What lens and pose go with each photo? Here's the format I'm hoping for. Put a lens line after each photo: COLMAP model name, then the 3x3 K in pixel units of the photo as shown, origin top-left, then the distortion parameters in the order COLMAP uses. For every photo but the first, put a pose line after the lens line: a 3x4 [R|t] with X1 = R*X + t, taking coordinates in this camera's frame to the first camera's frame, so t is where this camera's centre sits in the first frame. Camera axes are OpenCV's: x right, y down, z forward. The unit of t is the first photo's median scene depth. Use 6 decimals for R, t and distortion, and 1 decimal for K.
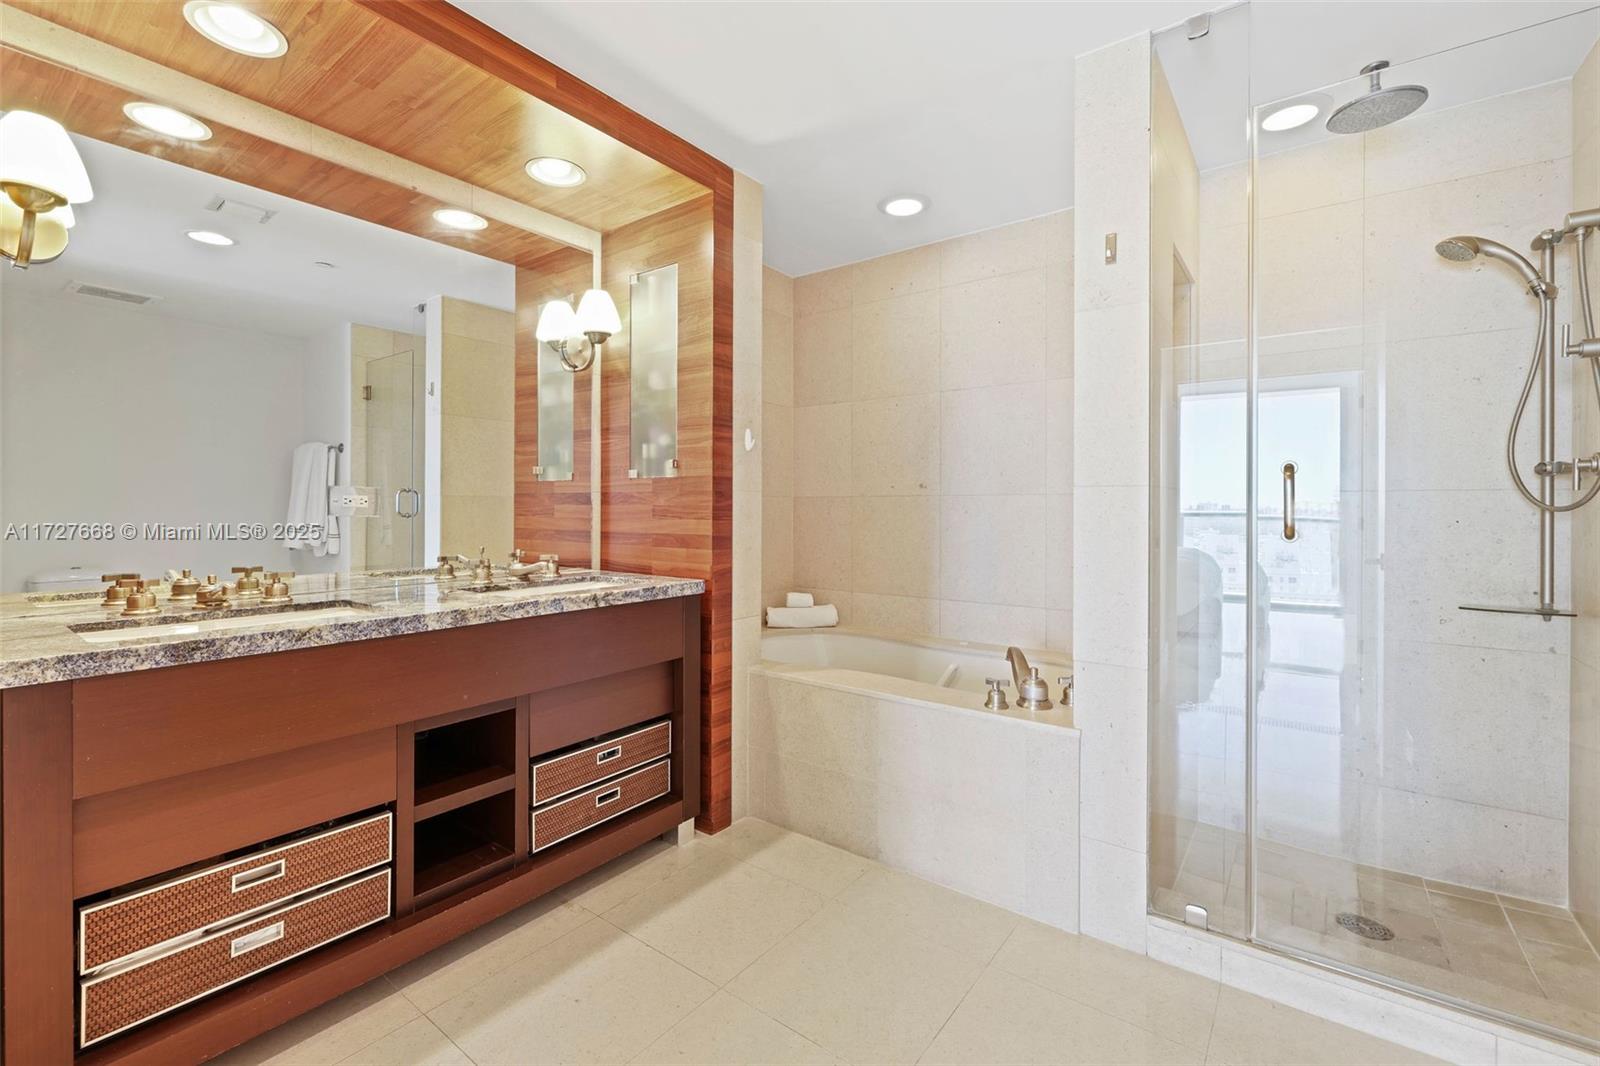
lens RADIAL K [[686.7, 0, 793.7], [0, 686.7, 526.2], [0, 0, 1]] dist [-0.000285, -0.000316]
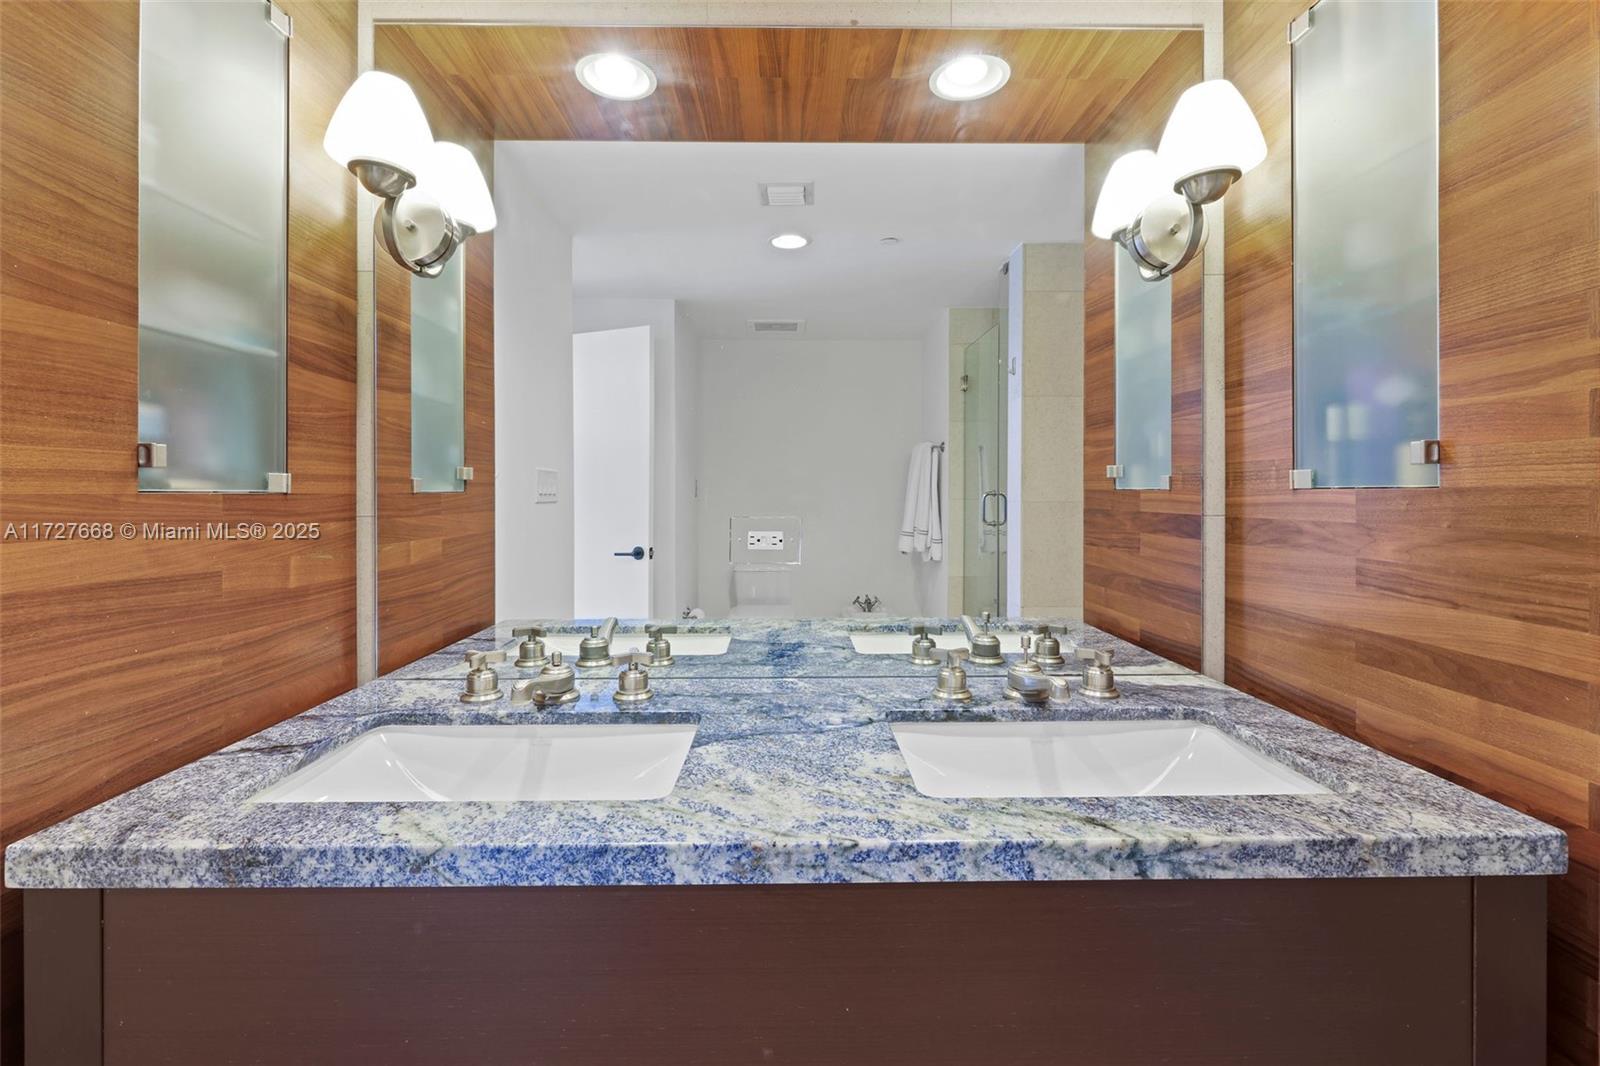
lens RADIAL K [[683.0, 0, 798.6], [0, 683.0, 490.8], [0, 0, 1]] dist [-0.003564, -0.000355]
pose [[0.612693, -0.006459, -0.790295, -0.091747], [-0.017502, 0.999610, -0.021739, -0.055055], [0.790127, 0.027152, 0.612341, 0.502085]]
